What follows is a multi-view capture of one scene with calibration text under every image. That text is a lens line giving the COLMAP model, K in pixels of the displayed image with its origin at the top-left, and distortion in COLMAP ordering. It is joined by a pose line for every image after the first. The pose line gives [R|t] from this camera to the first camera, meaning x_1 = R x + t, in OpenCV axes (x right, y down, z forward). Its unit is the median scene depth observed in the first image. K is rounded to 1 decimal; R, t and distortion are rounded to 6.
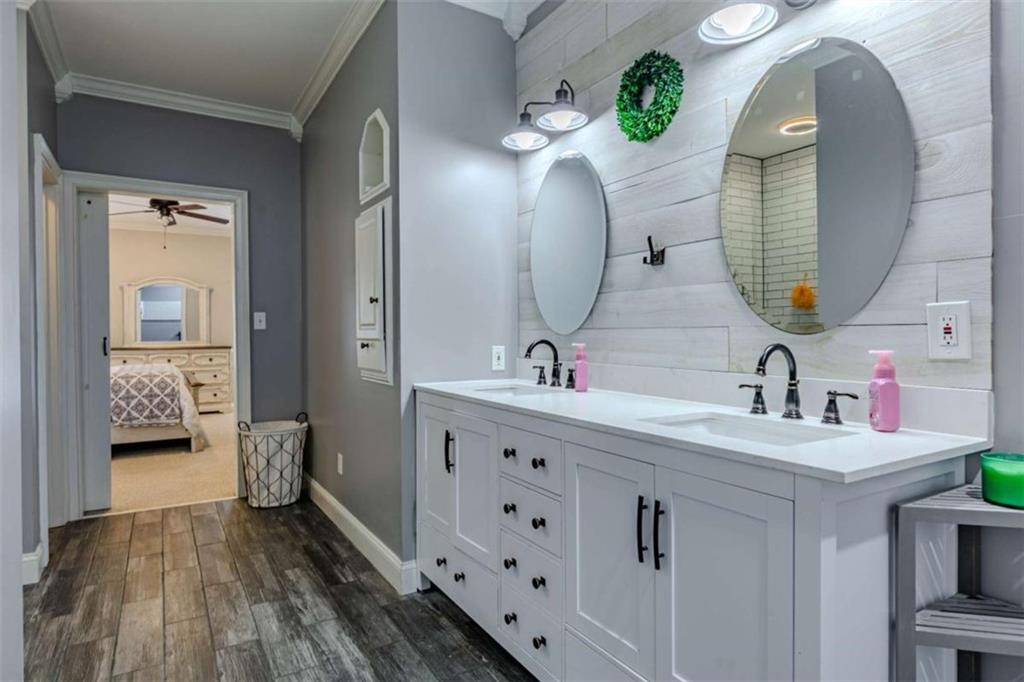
lens RADIAL K [[584.1, 0, 510.1], [0, 584.1, 333.0], [0, 0, 1]] dist [0.007120, -0.000363]
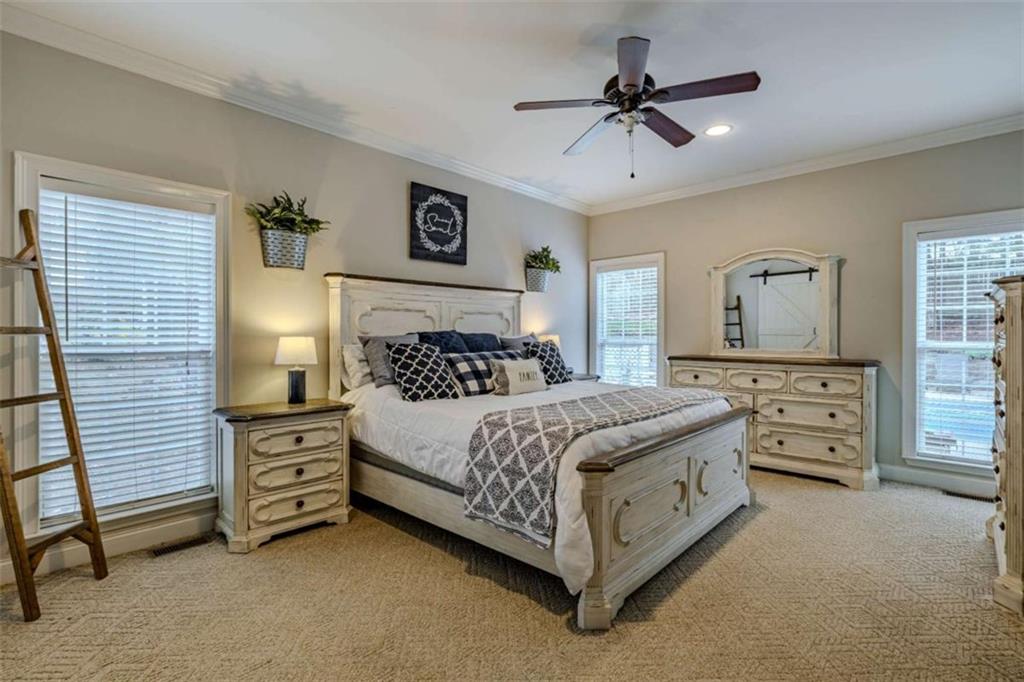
lens RADIAL K [[489.0, 0, 509.1], [0, 489.0, 335.8], [0, 0, 1]] dist [-0.000427, 0.000019]
pose [[0.280402, 0.013478, -0.959788, -0.176850], [-0.000704, 0.999904, 0.013836, -0.008795], [0.959882, -0.003204, 0.280385, 0.689068]]
